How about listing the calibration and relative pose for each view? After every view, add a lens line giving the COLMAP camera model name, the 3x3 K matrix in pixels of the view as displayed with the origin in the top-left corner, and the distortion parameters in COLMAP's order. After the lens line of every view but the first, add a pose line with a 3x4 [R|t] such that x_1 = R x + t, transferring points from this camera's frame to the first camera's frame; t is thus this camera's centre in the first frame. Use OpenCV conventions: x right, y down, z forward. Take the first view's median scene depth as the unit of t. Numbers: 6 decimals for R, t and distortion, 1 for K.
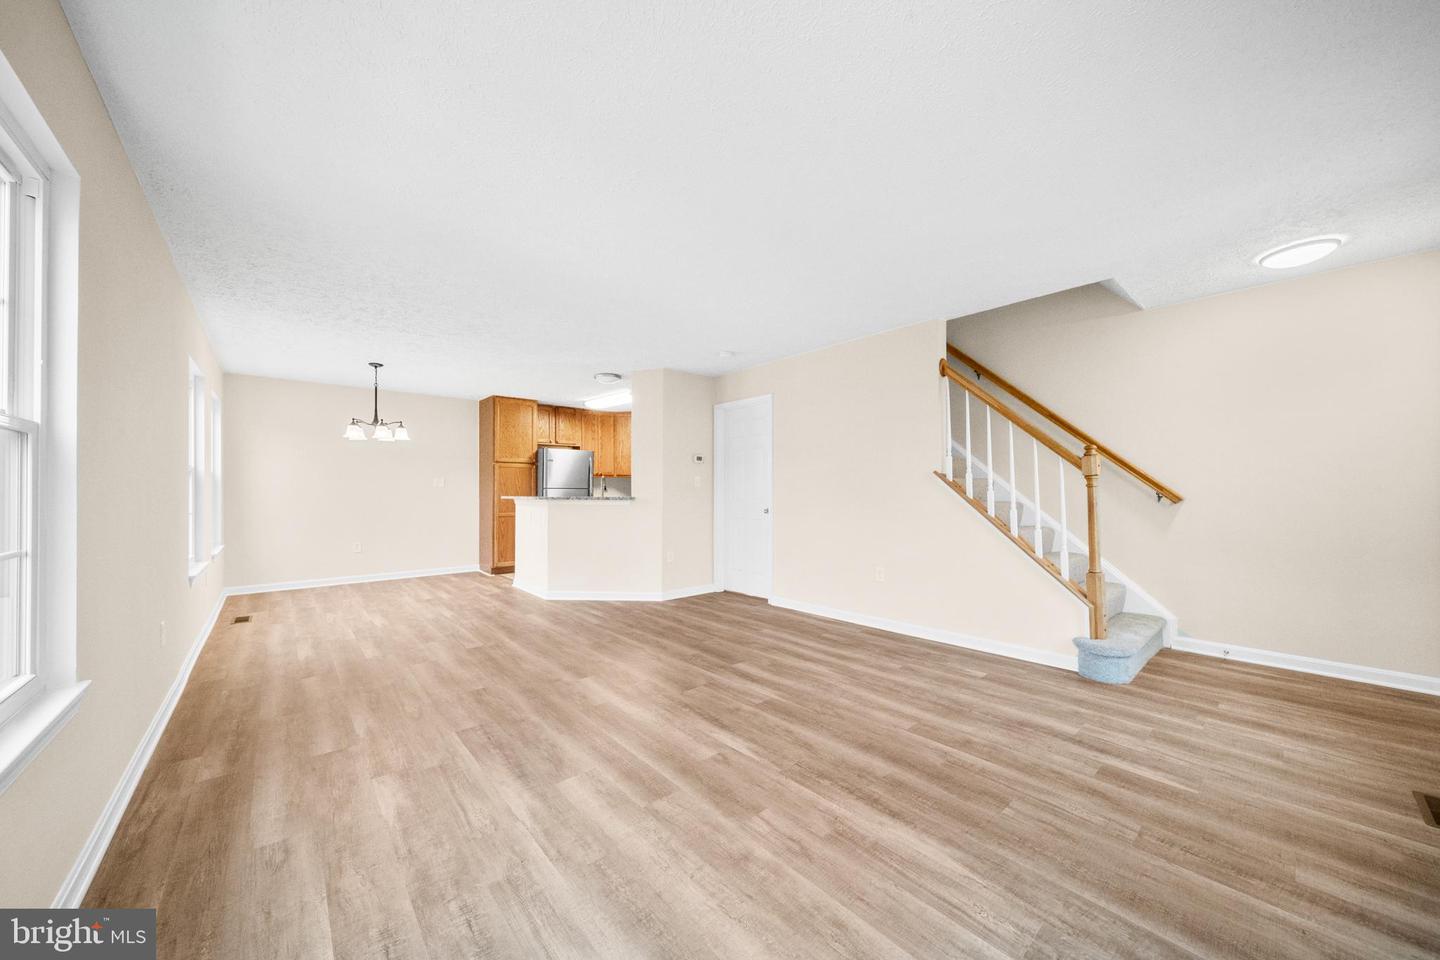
lens RADIAL K [[510.8, 0, 720.0], [0, 510.8, 480.0], [0, 0, 1]] dist [0.000936, -0.001644]
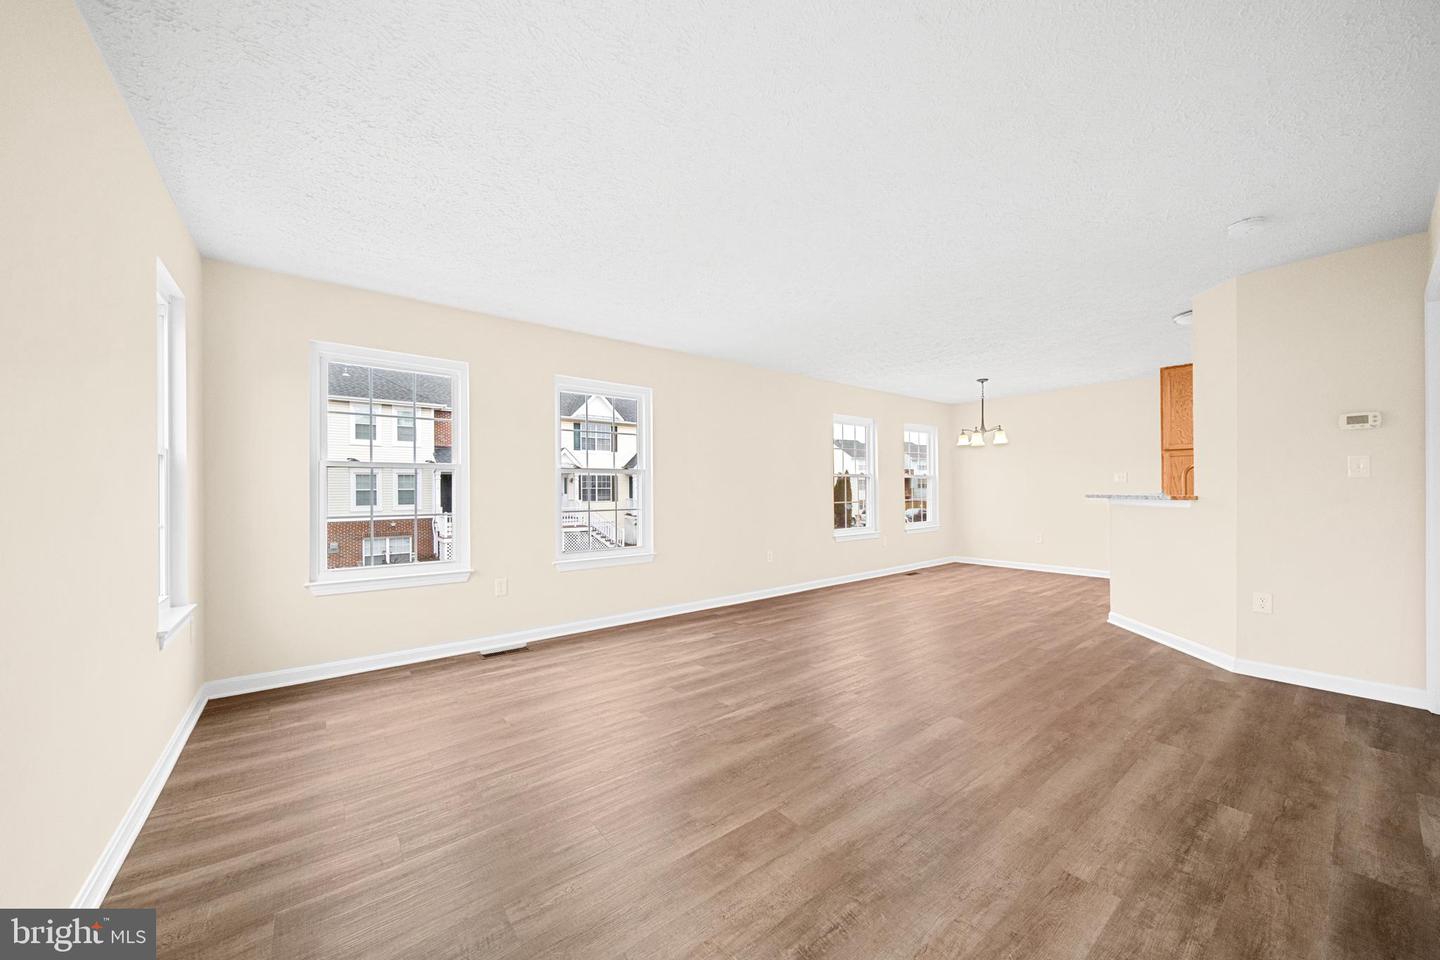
lens RADIAL K [[510.8, 0, 720.0], [0, 510.8, 480.0], [0, 0, 1]] dist [0.000936, -0.001644]
pose [[-0.049173, -0.016088, -0.998661, 1.120706], [0.029646, 0.999406, -0.017560, 0.014571], [0.998350, -0.030470, -0.048667, 0.963761]]
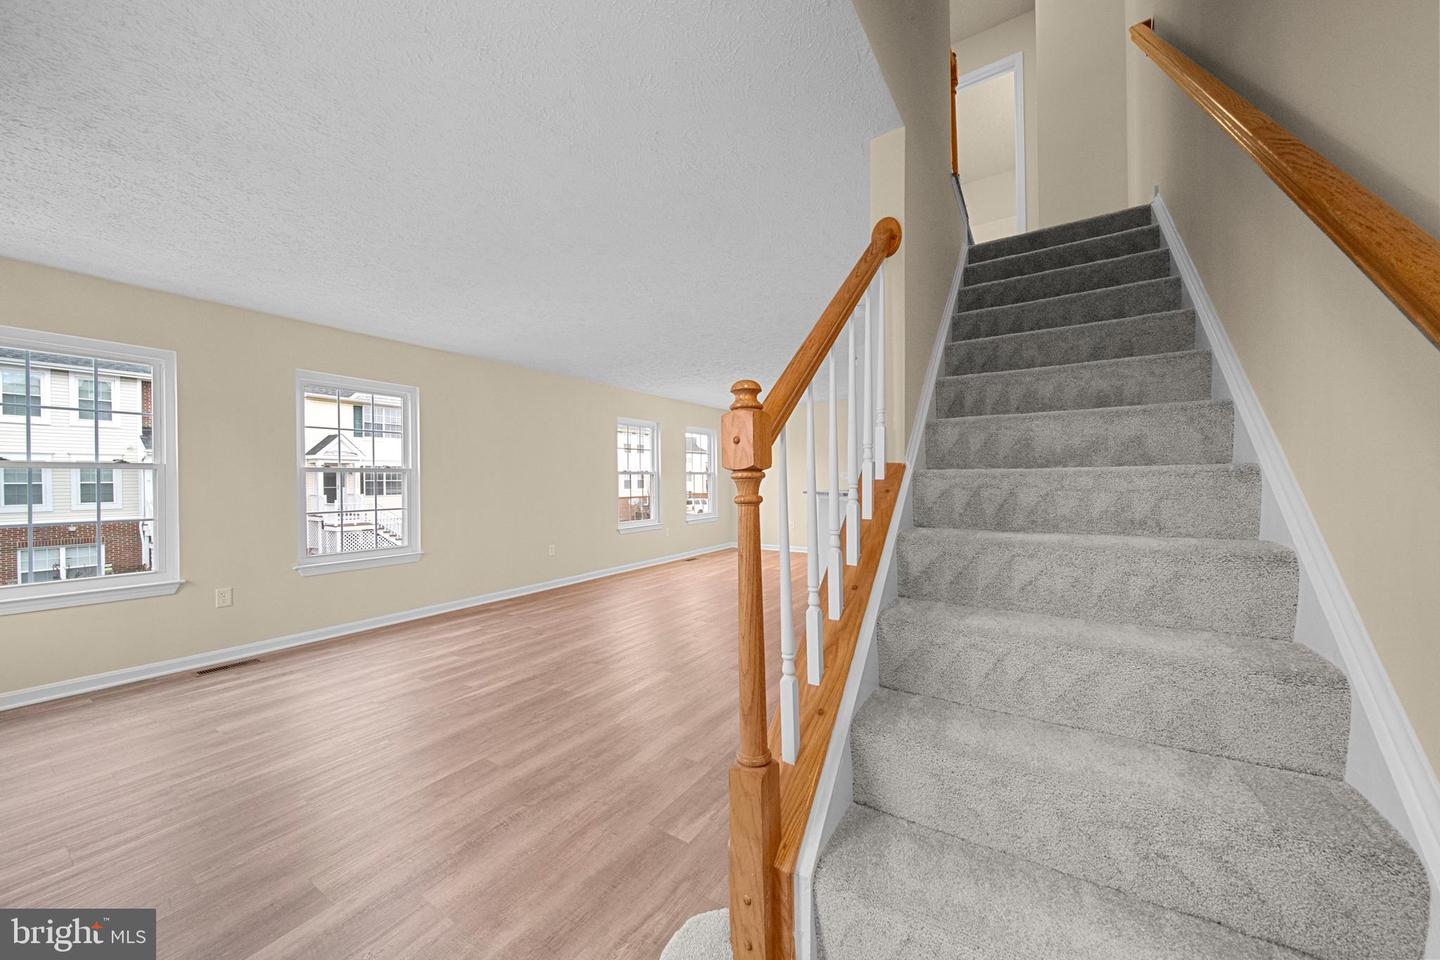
lens RADIAL K [[510.8, 0, 720.0], [0, 510.8, 480.0], [0, 0, 1]] dist [0.000936, -0.001644]
pose [[0.282072, 0.001633, -0.959392, 1.359413], [0.028238, 0.999551, 0.010003, -0.010151], [0.958978, -0.029913, 0.281899, 1.154804]]
